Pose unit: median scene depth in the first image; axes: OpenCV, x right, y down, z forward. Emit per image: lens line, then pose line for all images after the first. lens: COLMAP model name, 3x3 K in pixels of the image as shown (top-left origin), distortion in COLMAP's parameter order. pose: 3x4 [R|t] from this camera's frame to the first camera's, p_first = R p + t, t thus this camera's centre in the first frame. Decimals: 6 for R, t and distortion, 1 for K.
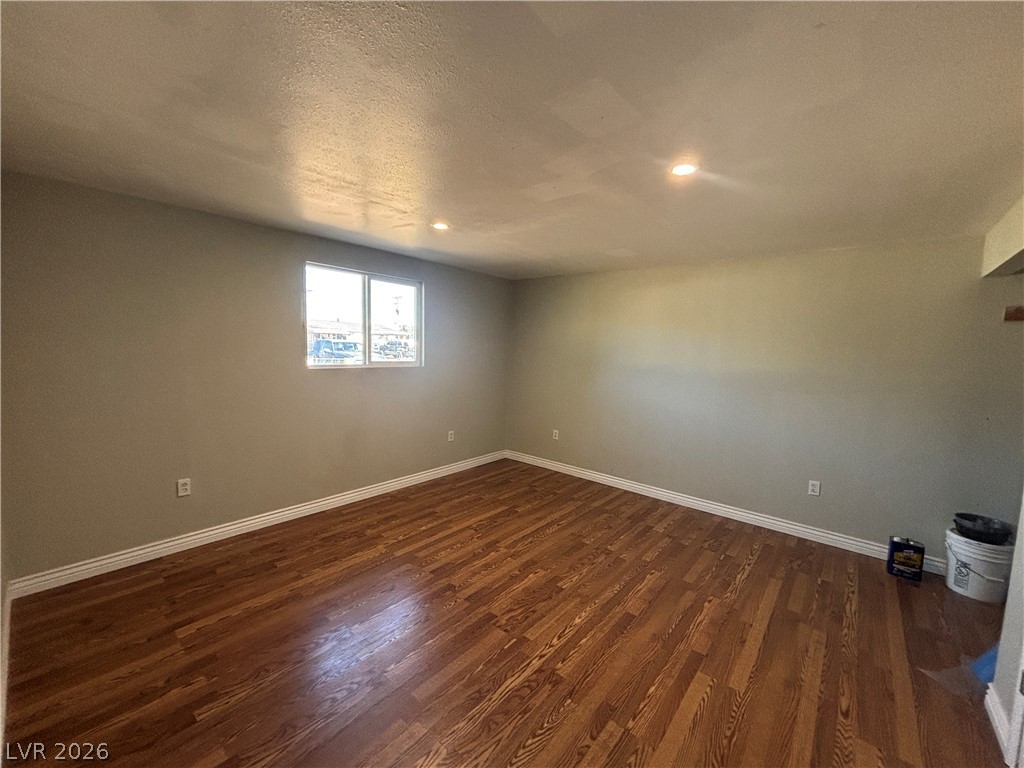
lens RADIAL K [[412.9, 0, 511.6], [0, 412.9, 386.8], [0, 0, 1]] dist [-0.000736, 0.000641]
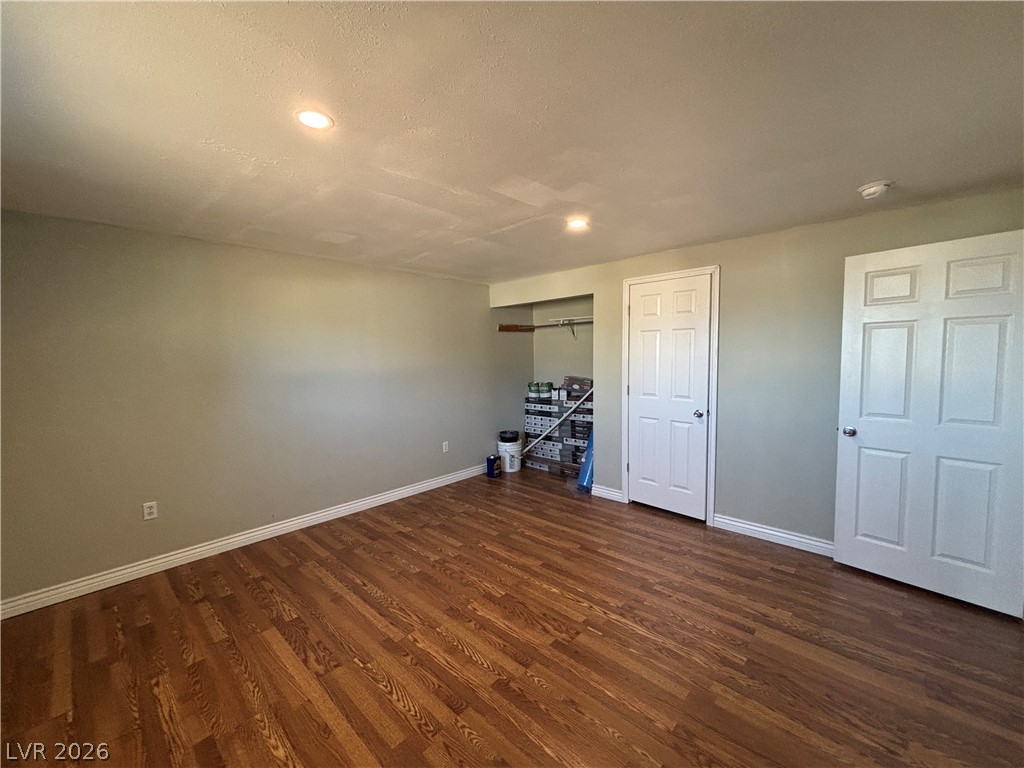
lens RADIAL K [[413.6, 0, 511.1], [0, 413.6, 352.6], [0, 0, 1]] dist [0.009239, 0.000145]
pose [[0.060454, -0.038746, 0.997419, -0.685567], [0.121332, 0.992122, 0.031186, -0.093595], [-0.990769, 0.119133, 0.064679, 0.692354]]
